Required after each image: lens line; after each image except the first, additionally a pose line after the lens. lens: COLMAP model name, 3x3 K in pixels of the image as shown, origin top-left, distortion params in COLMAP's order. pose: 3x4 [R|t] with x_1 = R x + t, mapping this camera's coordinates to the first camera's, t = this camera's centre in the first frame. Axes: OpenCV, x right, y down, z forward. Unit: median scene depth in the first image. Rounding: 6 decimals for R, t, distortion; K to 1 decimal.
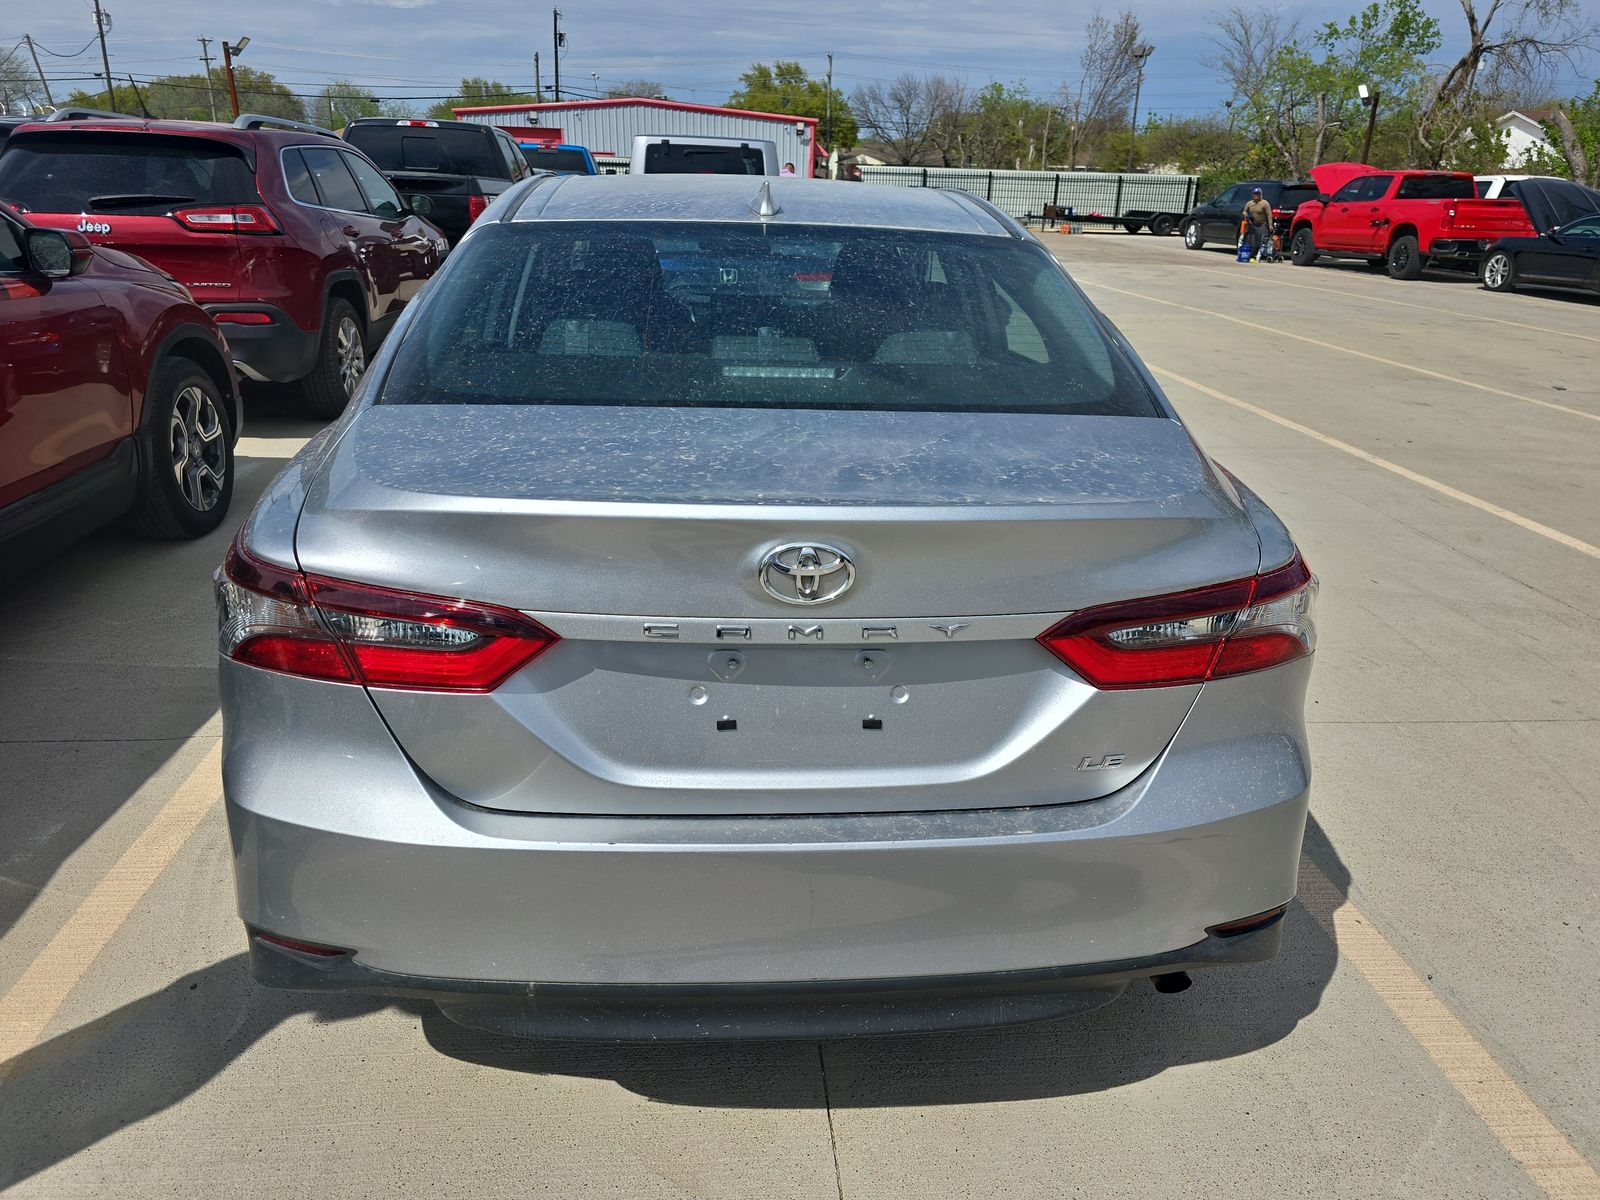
lens RADIAL K [[1157.9, 0, 800.0], [0, 1157.9, 600.0], [0, 0, 1]] dist [0.078658, -0.068372]
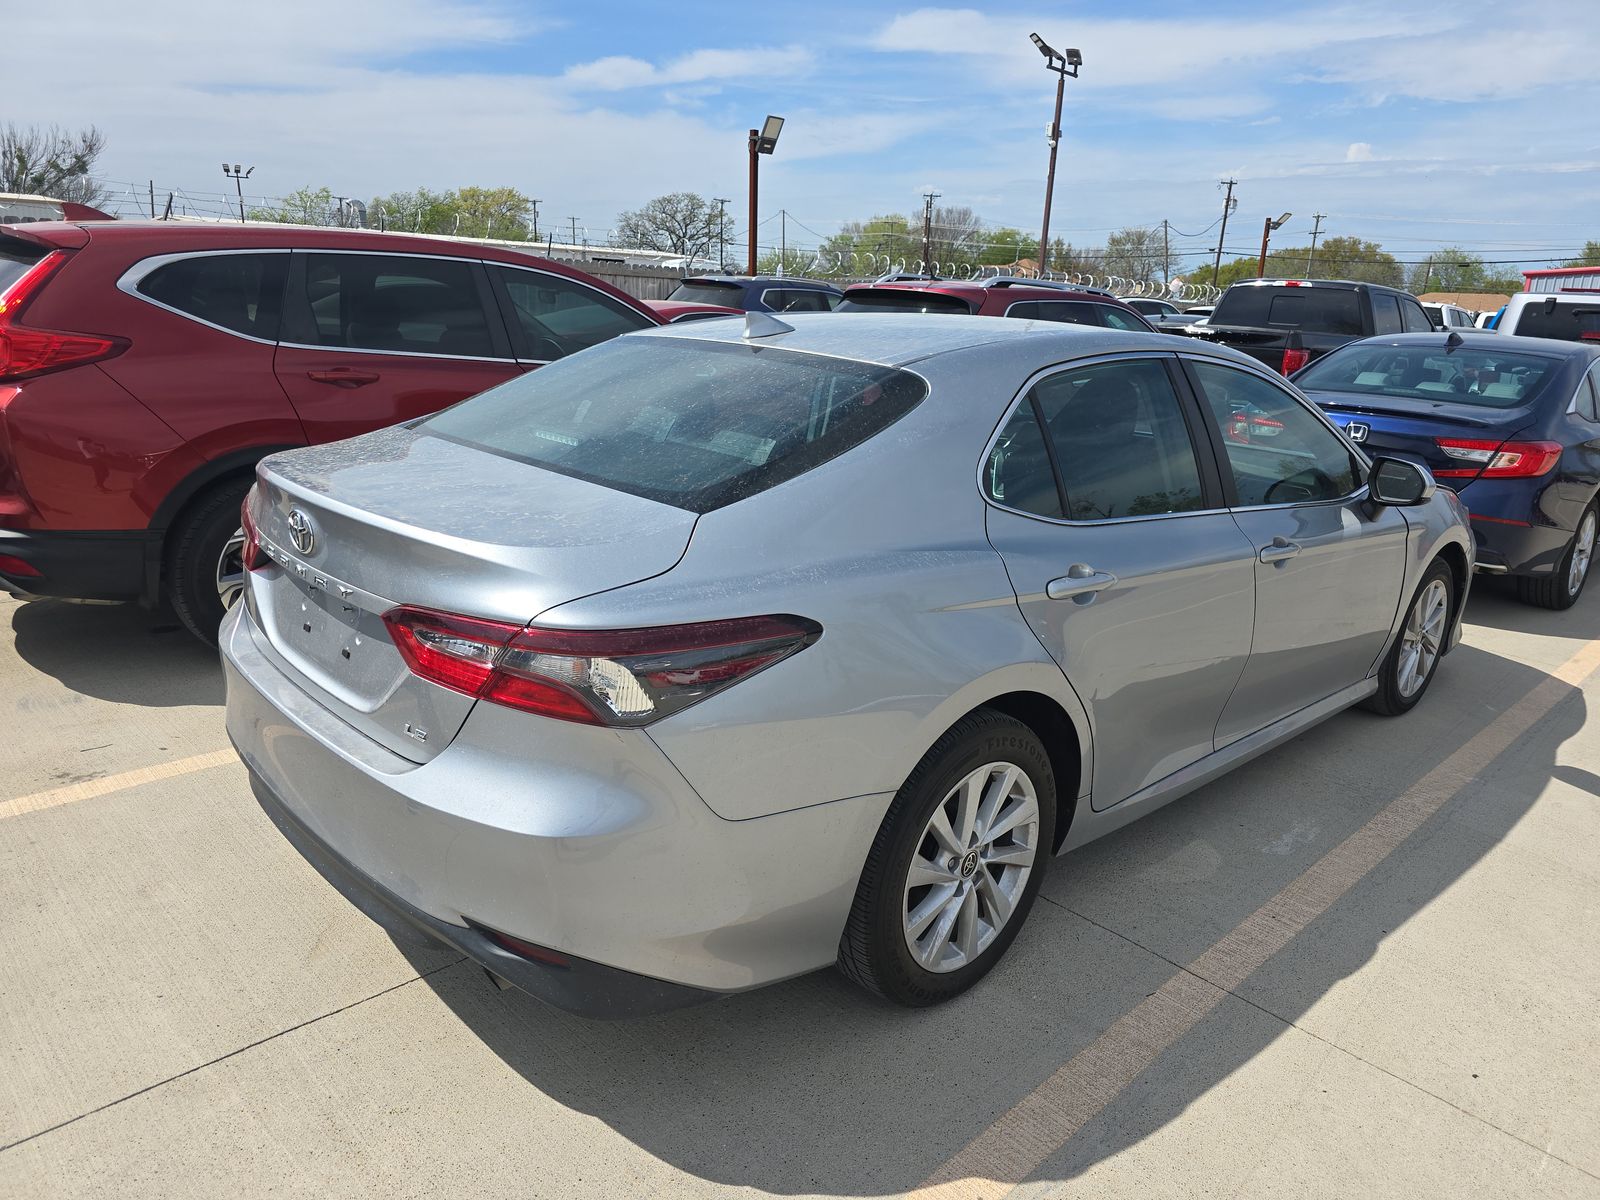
lens RADIAL K [[1157.9, 0, 800.0], [0, 1157.9, 600.0], [0, 0, 1]] dist [0.078658, -0.068372]
pose [[0.591875, 0.210755, -0.777989, 0.281011], [-0.308648, 0.950903, 0.022784, -0.030478], [0.744594, 0.226640, 0.627865, 0.091120]]
